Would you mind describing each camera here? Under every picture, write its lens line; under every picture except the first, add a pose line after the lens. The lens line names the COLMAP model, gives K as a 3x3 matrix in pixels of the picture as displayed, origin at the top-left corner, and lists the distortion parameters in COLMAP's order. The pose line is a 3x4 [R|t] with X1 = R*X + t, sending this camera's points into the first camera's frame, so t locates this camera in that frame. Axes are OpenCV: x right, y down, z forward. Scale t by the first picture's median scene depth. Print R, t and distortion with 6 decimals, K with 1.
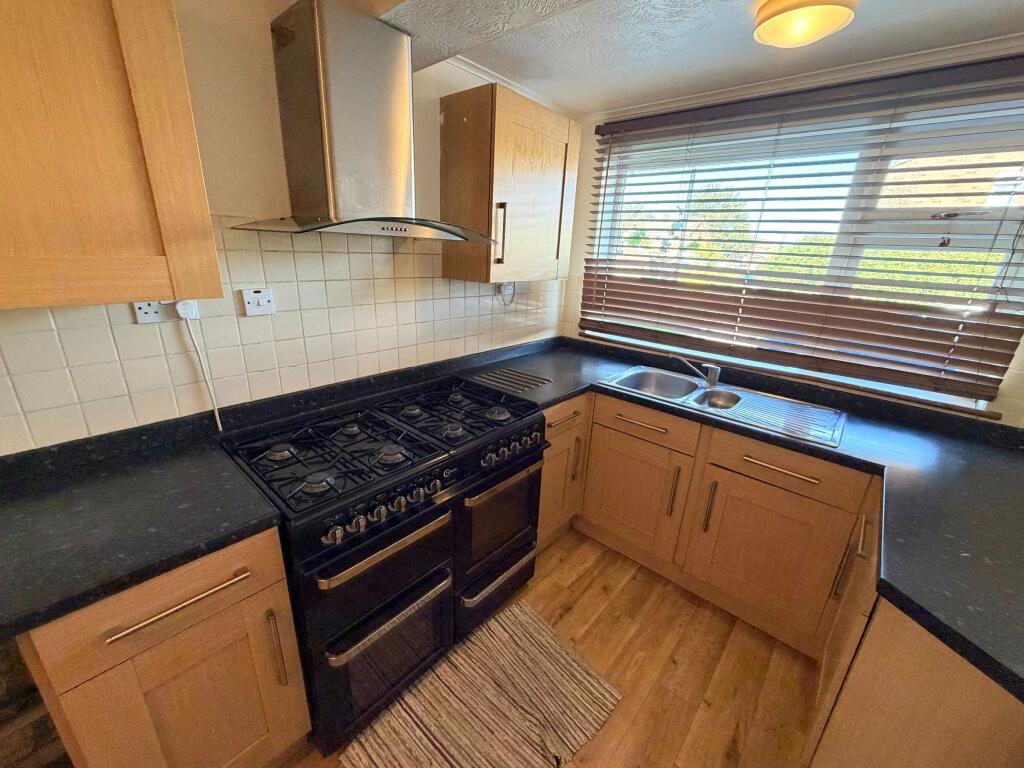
lens RADIAL K [[410.3, 0, 512.3], [0, 410.3, 390.8], [0, 0, 1]] dist [0.009768, -0.000333]
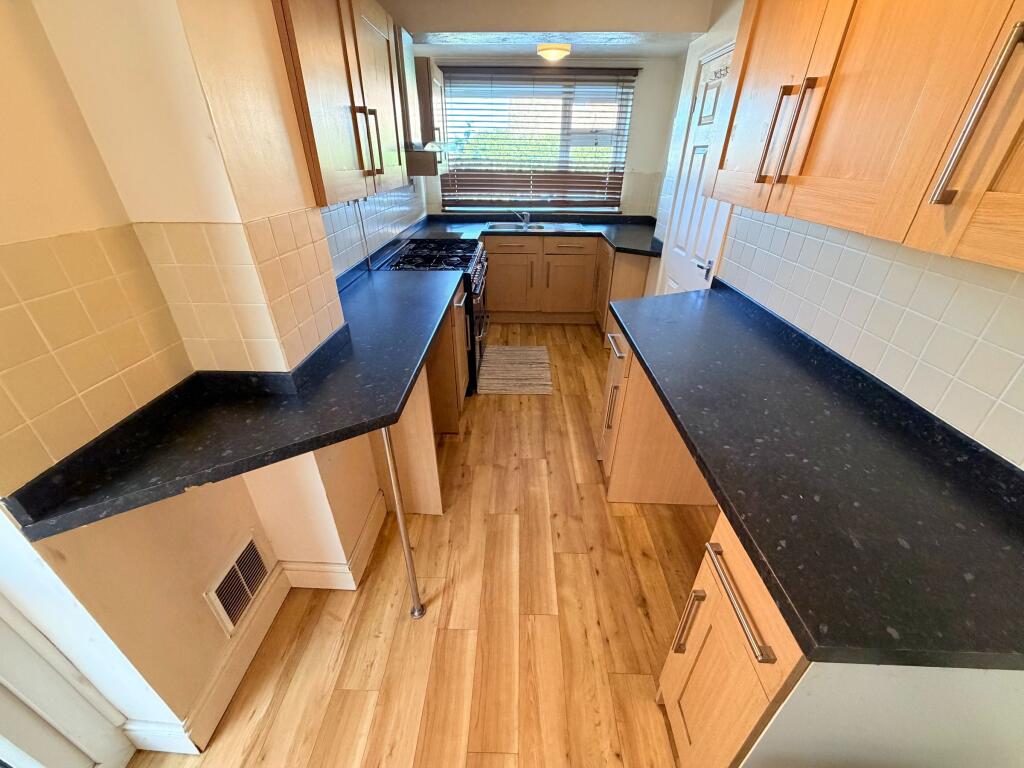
lens RADIAL K [[410.3, 0, 511.4], [0, 410.3, 381.8], [0, 0, 1]] dist [0.009768, -0.000333]
pose [[0.762793, -0.348646, 0.544604, -1.055319], [0.240073, 0.934696, 0.262122, 0.185672], [-0.600427, -0.069200, 0.796680, -0.680714]]
